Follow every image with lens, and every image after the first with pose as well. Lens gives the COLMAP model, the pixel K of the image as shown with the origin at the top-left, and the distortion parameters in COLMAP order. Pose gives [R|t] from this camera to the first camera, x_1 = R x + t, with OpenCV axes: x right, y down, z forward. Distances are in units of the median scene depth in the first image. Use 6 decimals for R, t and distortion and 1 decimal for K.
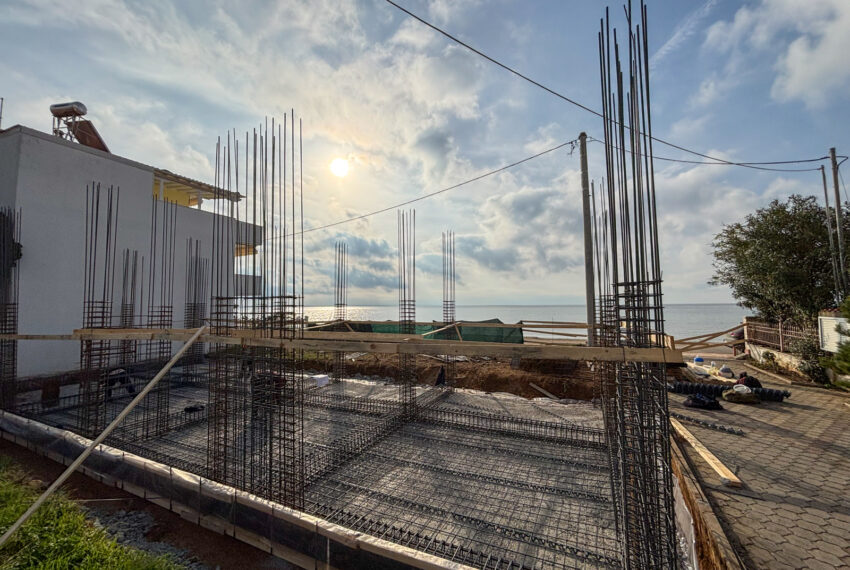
lens RADIAL K [[344.8, 0, 424.3], [0, 344.8, 284.0], [0, 0, 1]] dist [-0.000687, 0.000704]
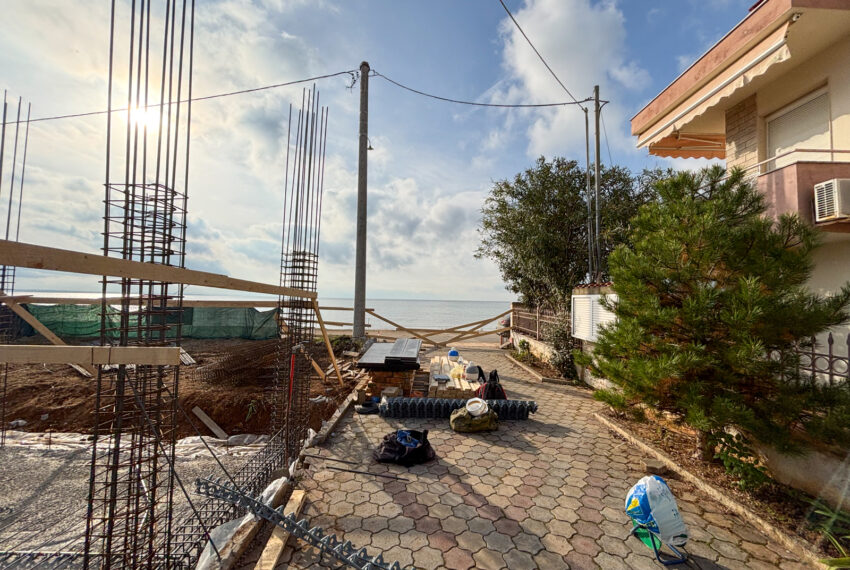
lens RADIAL K [[342.6, 0, 422.9], [0, 342.6, 283.6], [0, 0, 1]] dist [0.003679, -0.000262]
pose [[0.896653, 0.046640, 0.440270, 0.428577], [-0.055126, 0.998458, 0.006496, 0.072053], [-0.439288, -0.030095, 0.897842, 0.390330]]
